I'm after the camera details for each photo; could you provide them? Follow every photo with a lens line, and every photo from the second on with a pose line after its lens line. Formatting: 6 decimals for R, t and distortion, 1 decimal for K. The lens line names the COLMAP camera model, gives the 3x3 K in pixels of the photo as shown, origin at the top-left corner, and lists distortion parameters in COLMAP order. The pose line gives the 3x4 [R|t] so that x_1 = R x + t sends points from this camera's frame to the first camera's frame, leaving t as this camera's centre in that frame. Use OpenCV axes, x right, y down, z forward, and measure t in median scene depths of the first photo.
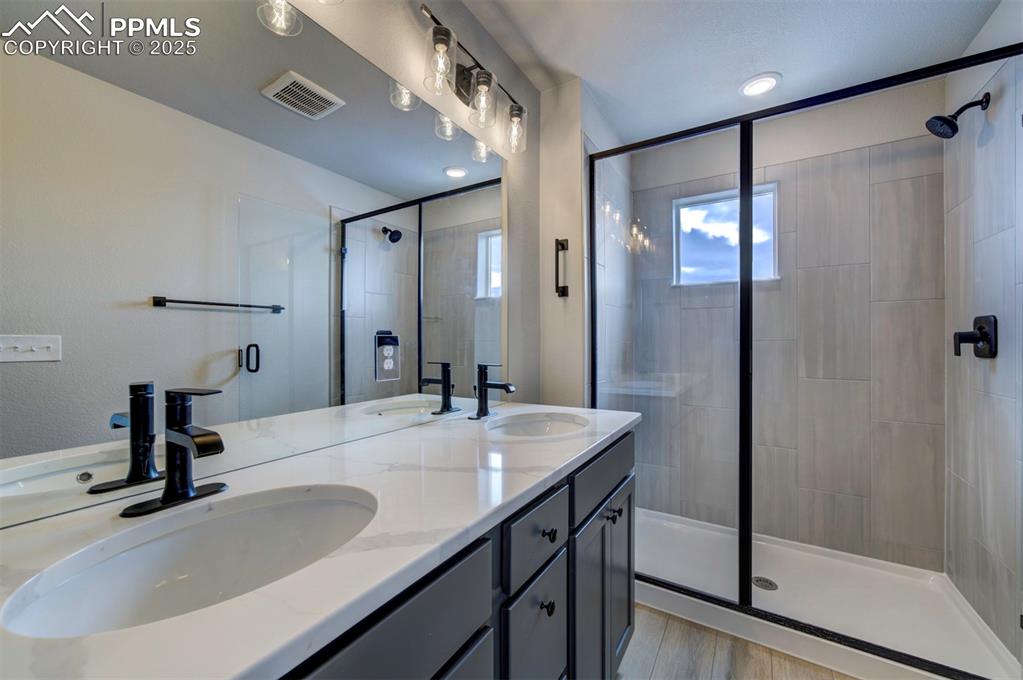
lens RADIAL K [[405.7, 0, 504.2], [0, 405.7, 342.1], [0, 0, 1]] dist [-0.016350, 0.007532]
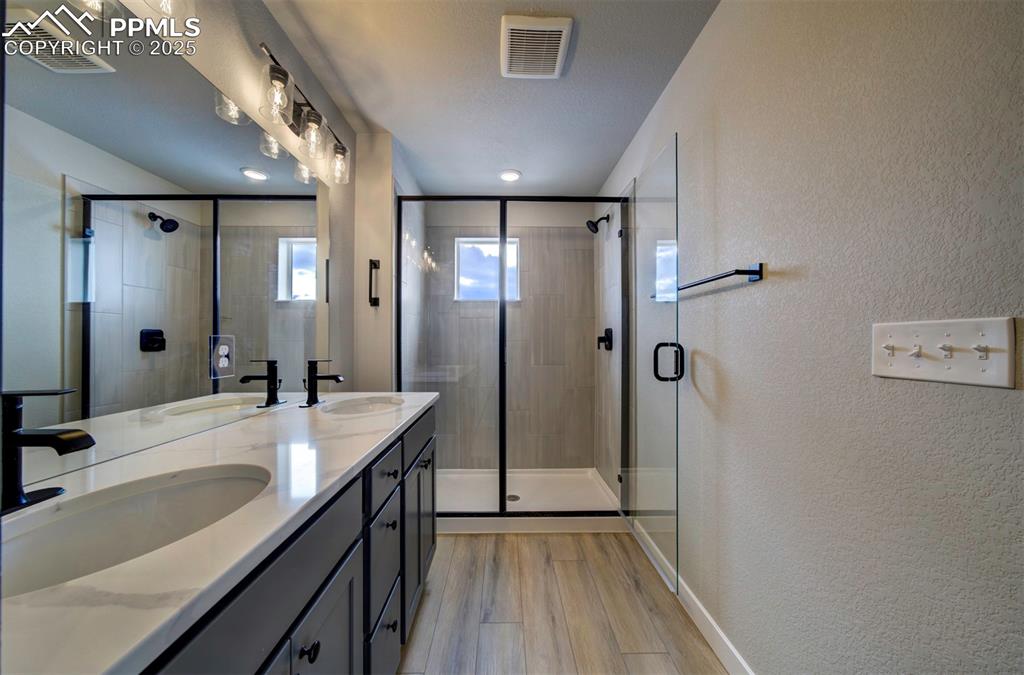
lens RADIAL K [[343.1, 0, 509.6], [0, 343.1, 343.4], [0, 0, 1]] dist [0.001777, 0.000317]
pose [[0.839831, -0.002904, 0.542840, -0.094126], [0.000828, 0.999991, 0.004069, 0.000693], [-0.542847, -0.002968, 0.839826, -0.120345]]
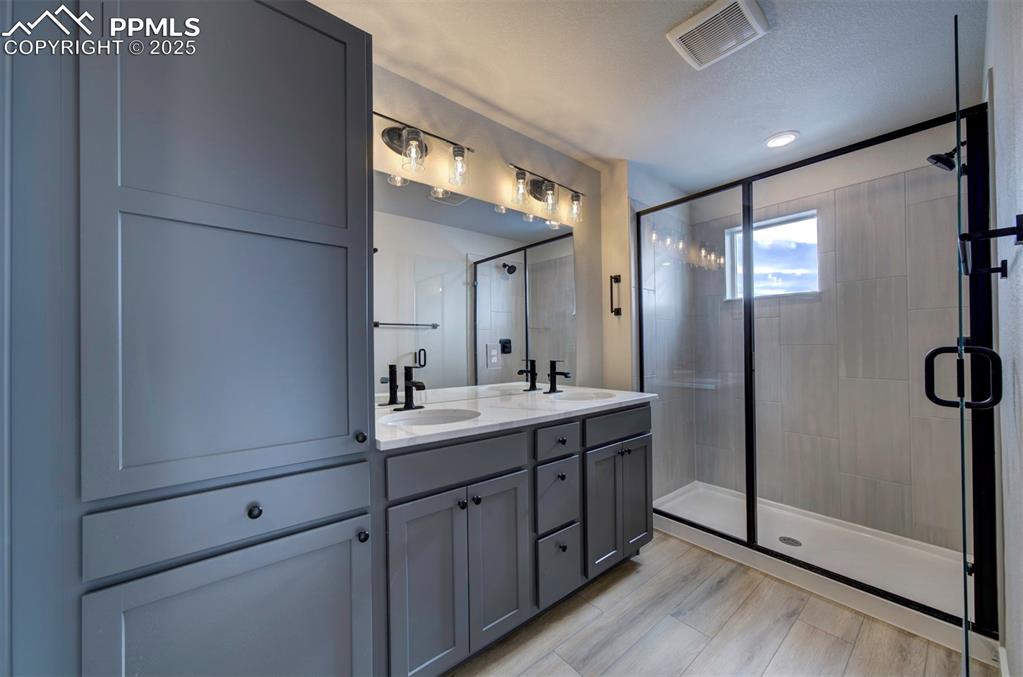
lens RADIAL K [[372.3, 0, 511.9], [0, 372.3, 356.1], [0, 0, 1]] dist [-0.000249, 0.015059]
pose [[0.956591, 0.003383, -0.291414, 0.195633], [0.003766, 0.999706, 0.023967, -0.000543], [0.291409, -0.024024, 0.956297, -0.406847]]
